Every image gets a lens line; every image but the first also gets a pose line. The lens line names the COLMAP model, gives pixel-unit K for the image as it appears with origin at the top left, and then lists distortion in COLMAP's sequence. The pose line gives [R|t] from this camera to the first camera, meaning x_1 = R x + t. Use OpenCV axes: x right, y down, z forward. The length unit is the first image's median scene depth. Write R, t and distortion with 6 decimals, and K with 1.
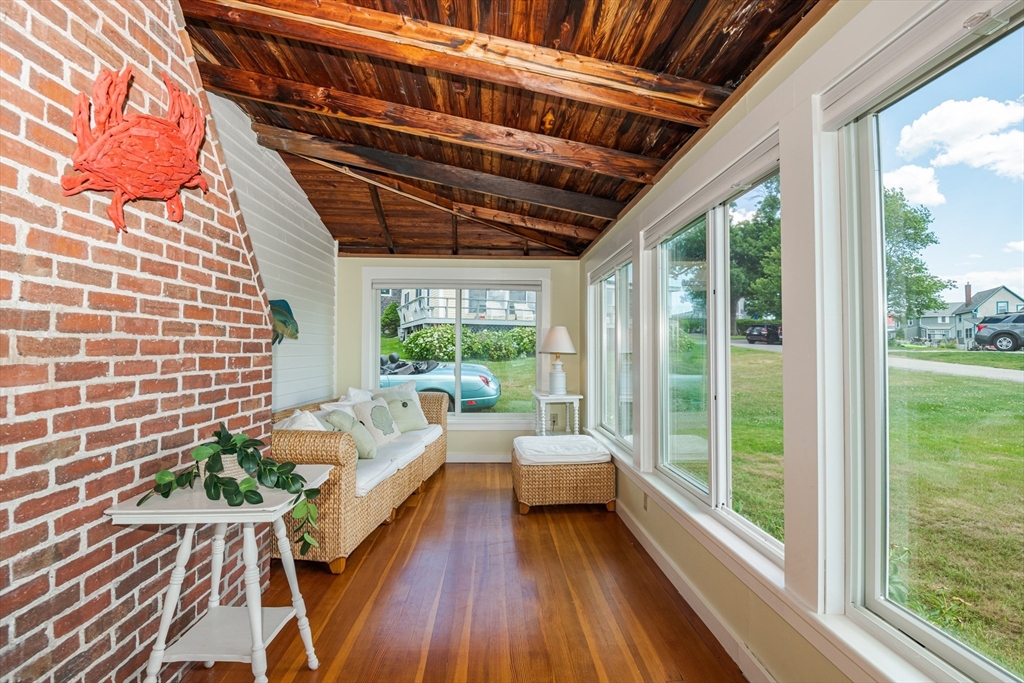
lens RADIAL K [[475.8, 0, 512.0], [0, 475.8, 341.5], [0, 0, 1]] dist [0.000163, -0.001092]
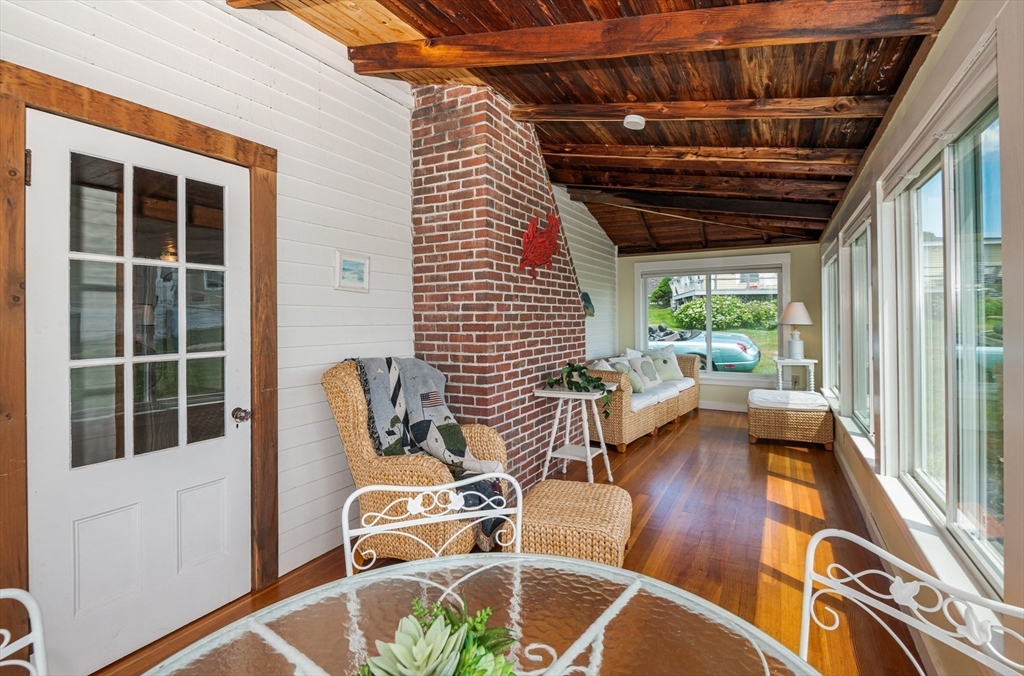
lens RADIAL K [[469.3, 0, 511.7], [0, 469.3, 314.4], [0, 0, 1]] dist [0.000583, 0.000016]
pose [[0.839884, -0.013566, -0.542596, 0.164086], [0.019336, 0.999801, 0.004933, -0.025141], [0.542421, -0.014635, 0.839980, -0.455819]]
